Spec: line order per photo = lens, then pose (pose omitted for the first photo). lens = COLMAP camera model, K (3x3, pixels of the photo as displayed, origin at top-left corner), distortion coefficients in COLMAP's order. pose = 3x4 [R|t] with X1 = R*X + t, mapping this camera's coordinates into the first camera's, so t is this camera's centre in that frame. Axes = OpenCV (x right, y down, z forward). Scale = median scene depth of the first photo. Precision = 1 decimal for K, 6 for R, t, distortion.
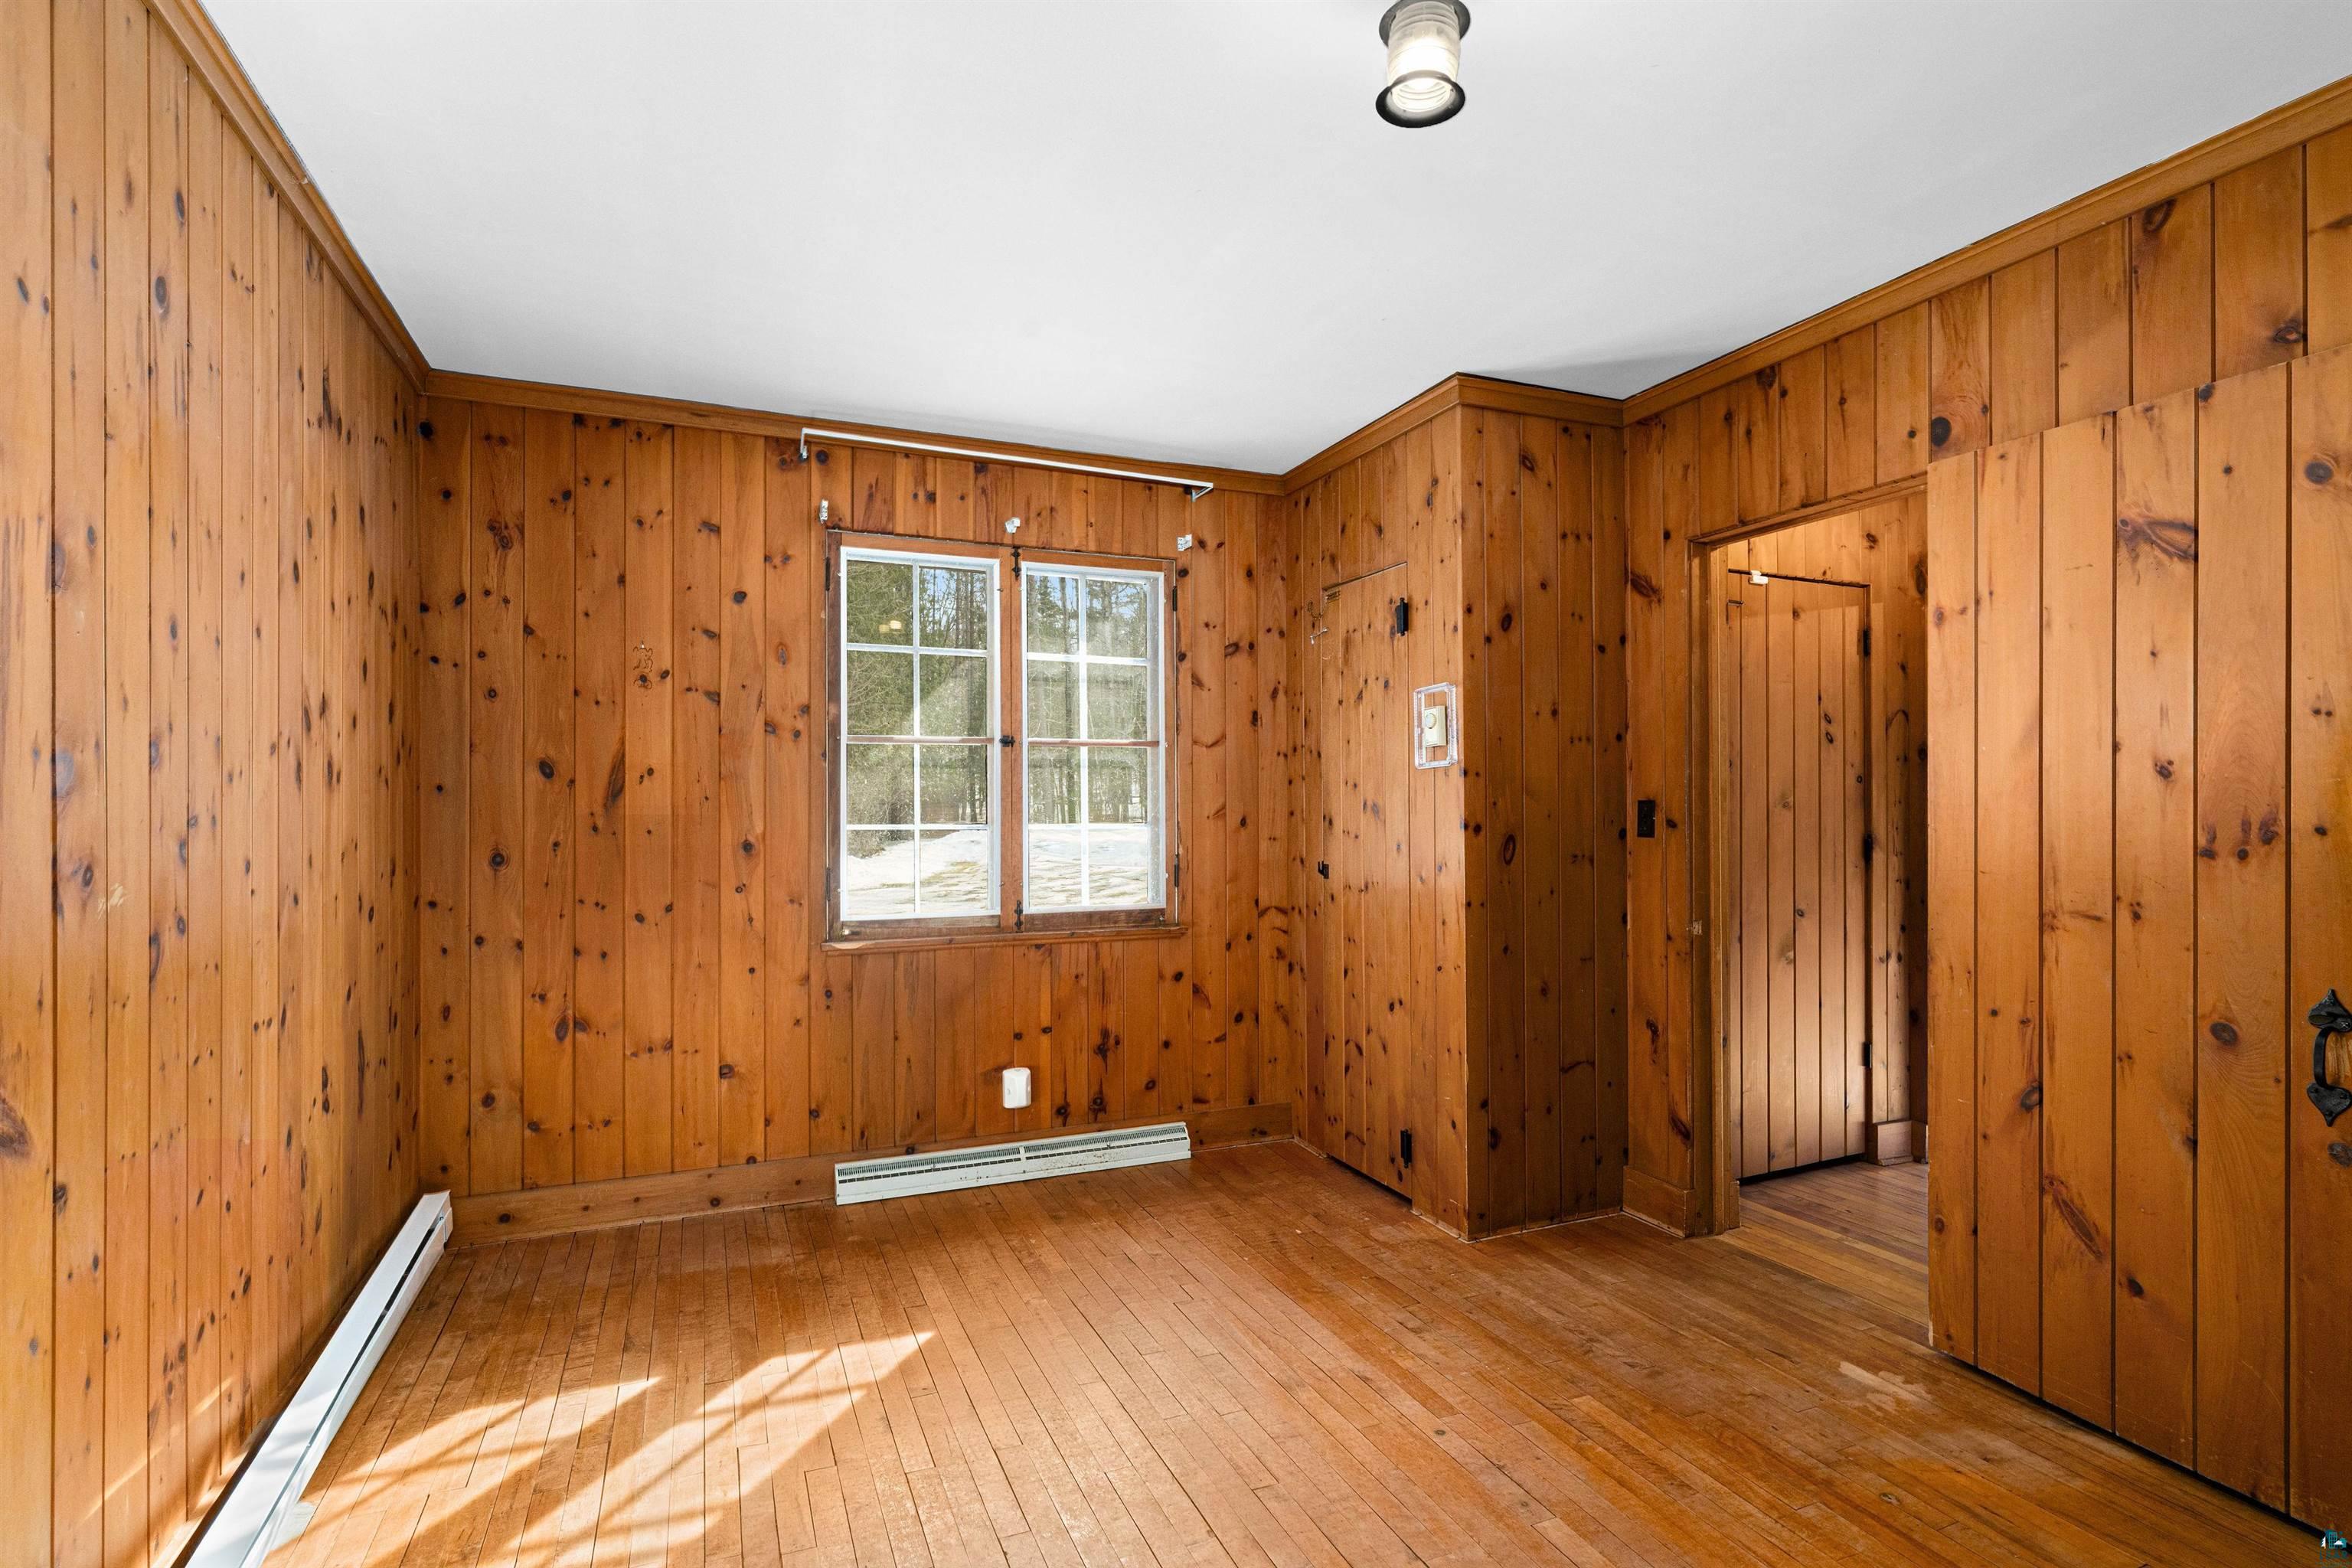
lens RADIAL K [[1133.5, 0, 1173.7], [0, 1133.5, 800.8], [0, 0, 1]] dist [0.002291, 0.000388]
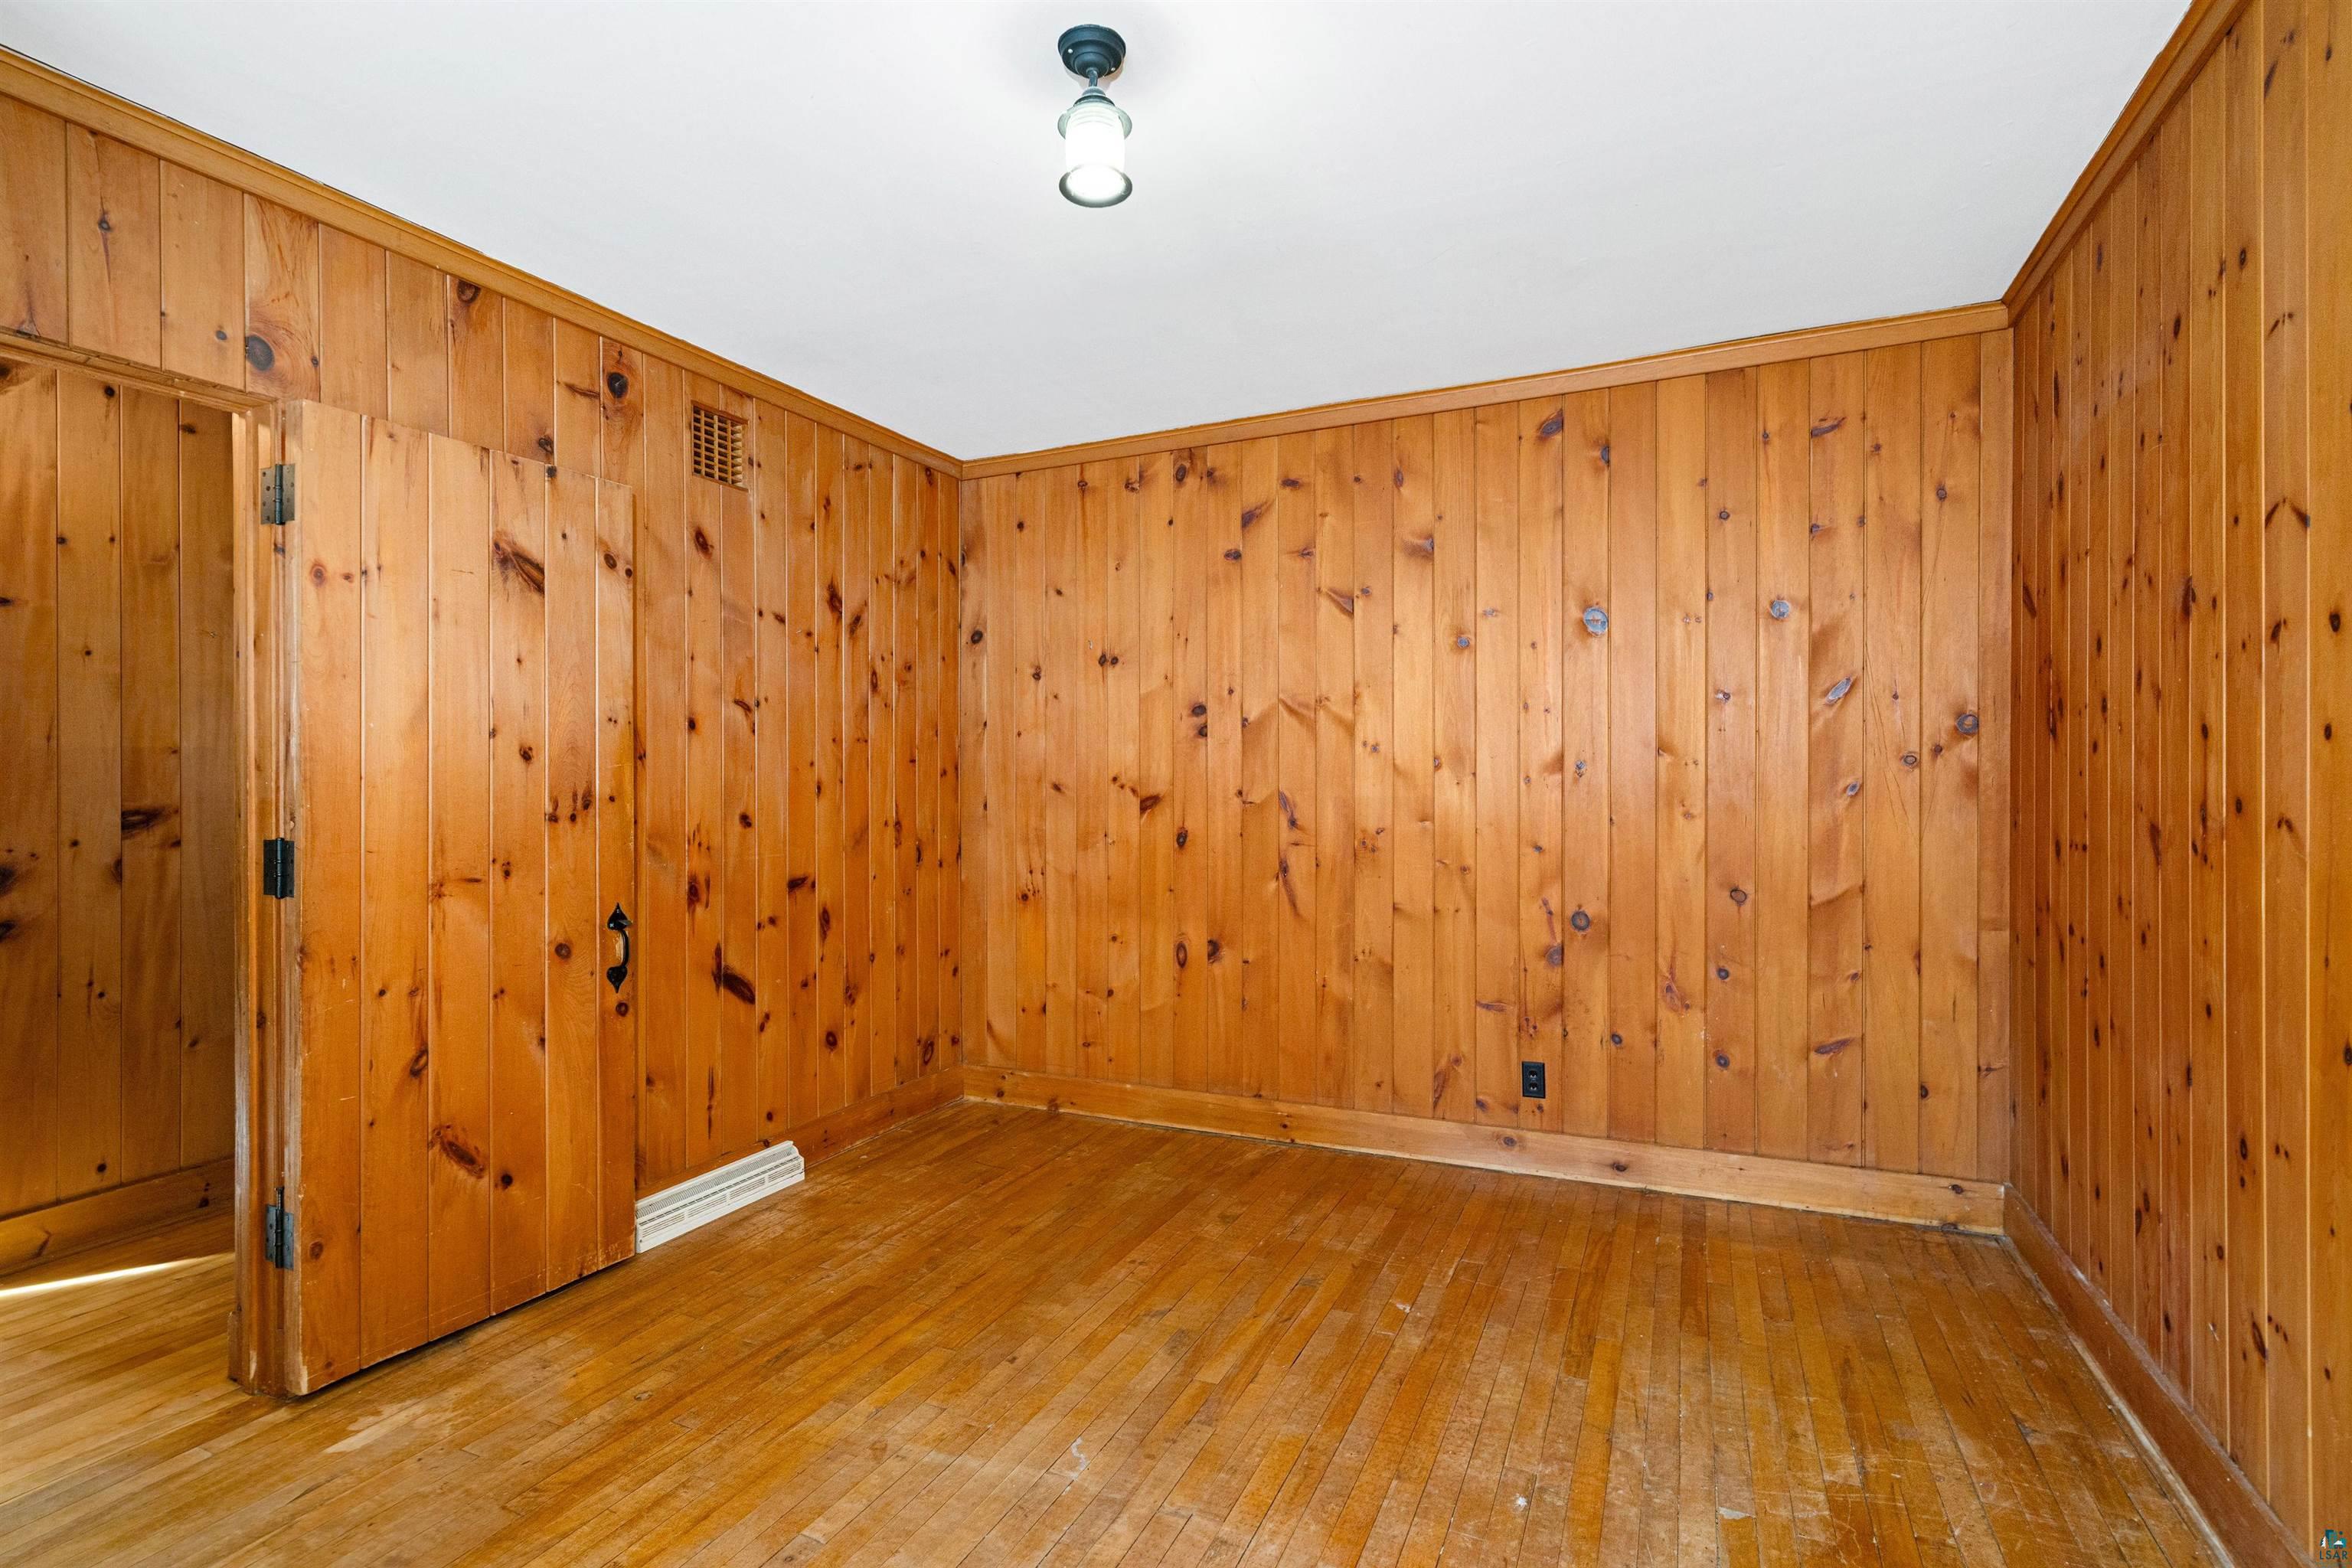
lens RADIAL K [[1133.5, 0, 1170.6], [0, 1133.5, 778.4], [0, 0, 1]] dist [0.002291, 0.000388]
pose [[-0.681866, 0.008098, 0.731433, -0.509587], [0.005497, 0.999967, -0.005946, 0.010431], [-0.731457, -0.000033, -0.681888, 1.273128]]
